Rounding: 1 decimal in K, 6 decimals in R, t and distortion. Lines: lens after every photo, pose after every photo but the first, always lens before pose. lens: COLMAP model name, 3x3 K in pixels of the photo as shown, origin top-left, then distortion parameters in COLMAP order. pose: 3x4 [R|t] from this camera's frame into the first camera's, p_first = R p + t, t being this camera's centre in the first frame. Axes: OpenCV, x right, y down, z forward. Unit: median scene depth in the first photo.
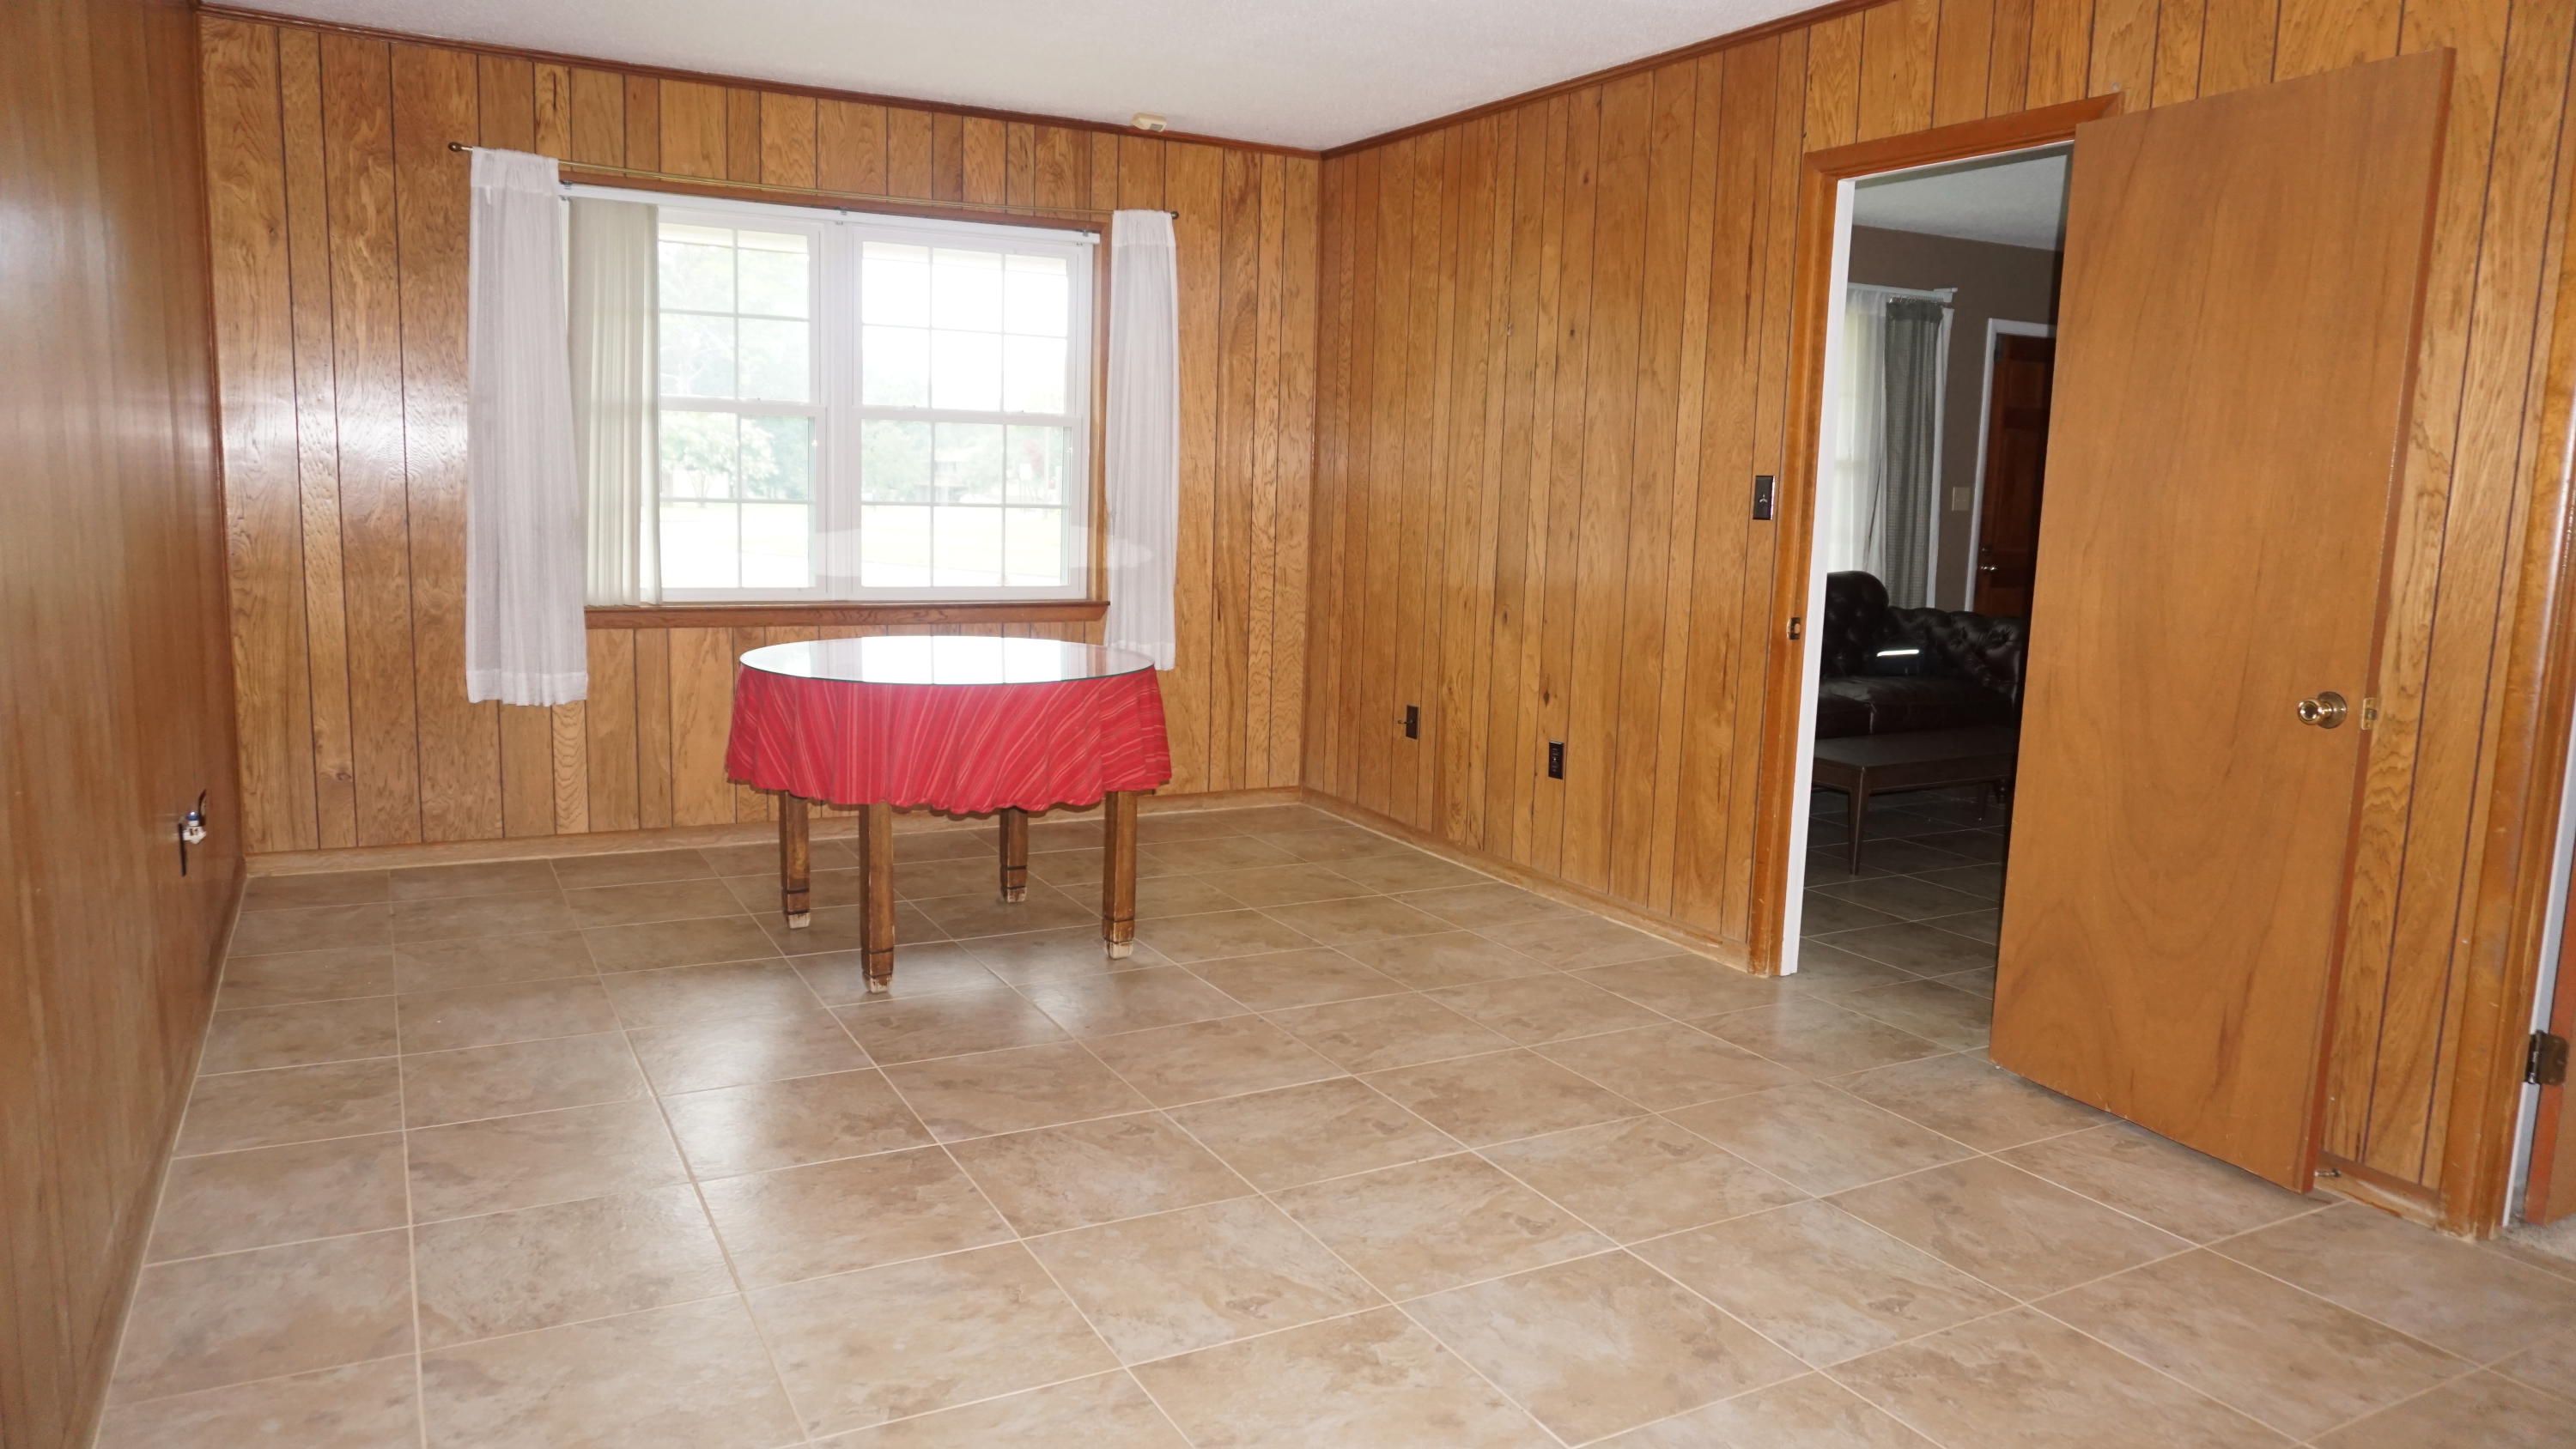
lens RADIAL K [[1729.7, 0, 1298.6], [0, 1729.7, 730.0], [0, 0, 1]] dist [-0.009399, -0.003708]
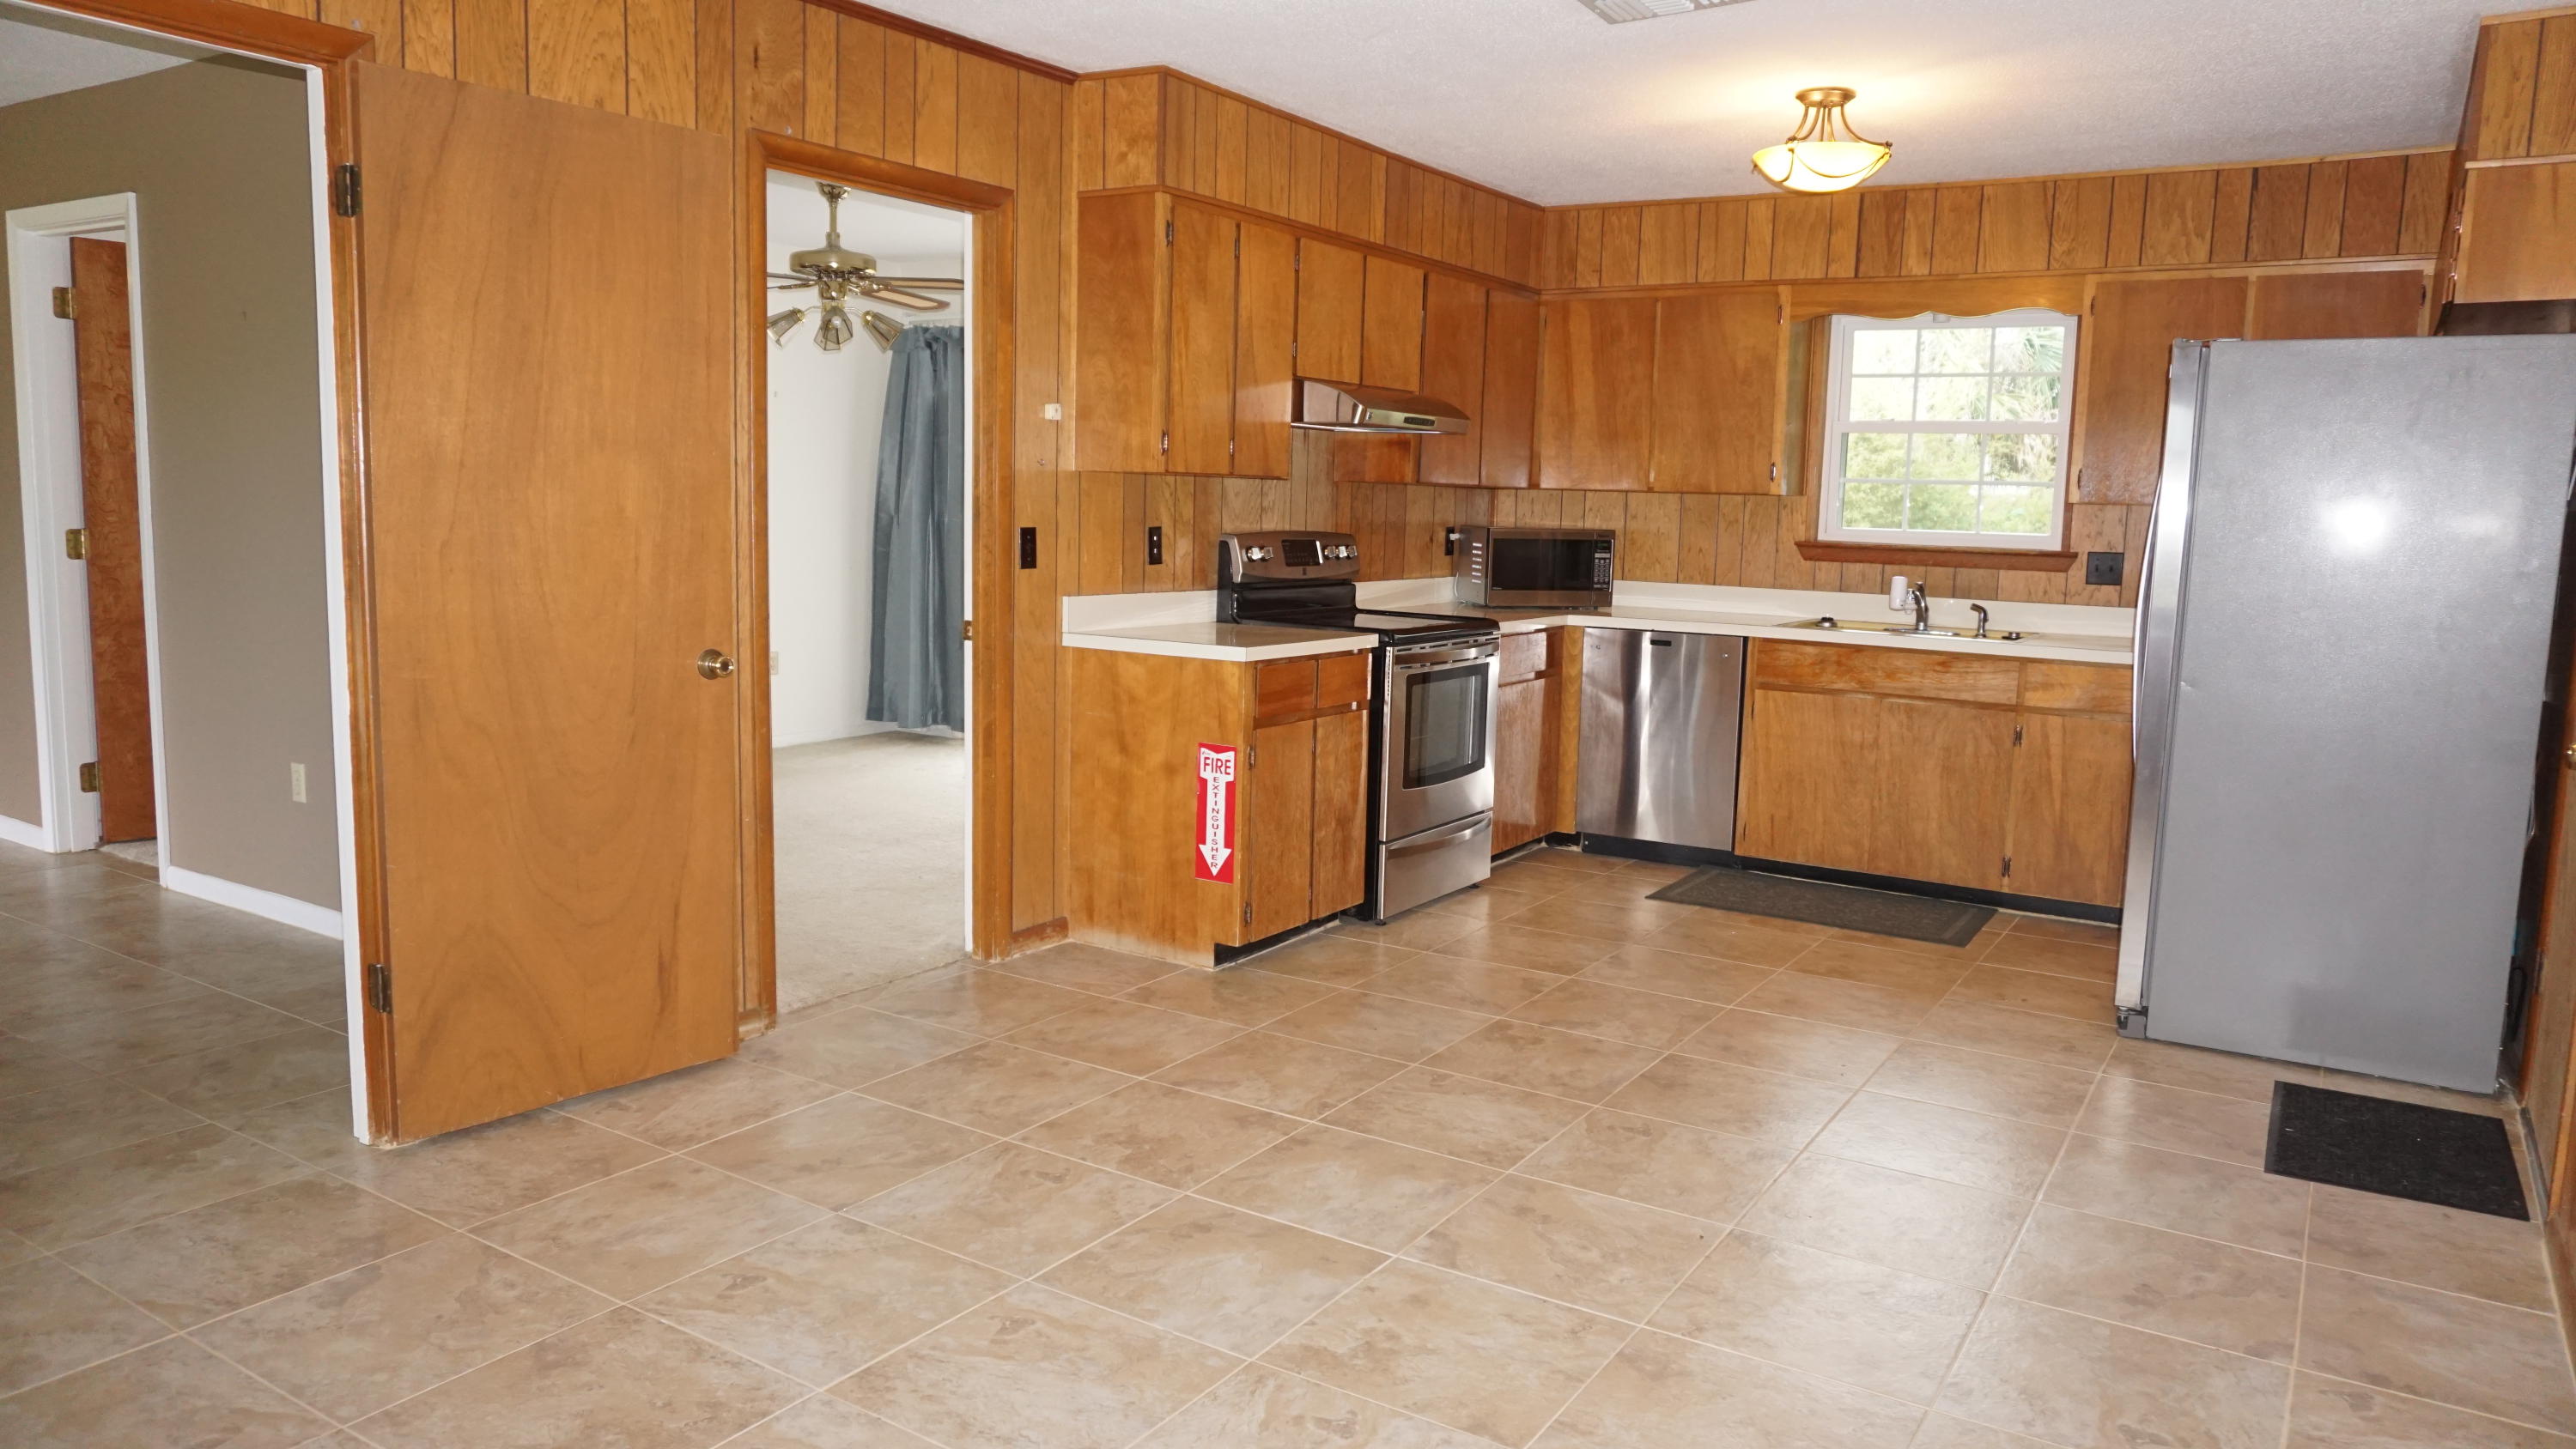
lens RADIAL K [[1729.7, 0, 1298.6], [0, 1729.7, 730.0], [0, 0, 1]] dist [-0.009399, -0.003708]
pose [[-0.490199, -0.156359, 0.857471, -0.635561], [0.084798, 0.970556, 0.225458, -0.199571], [-0.867476, 0.183231, -0.462507, 1.169276]]
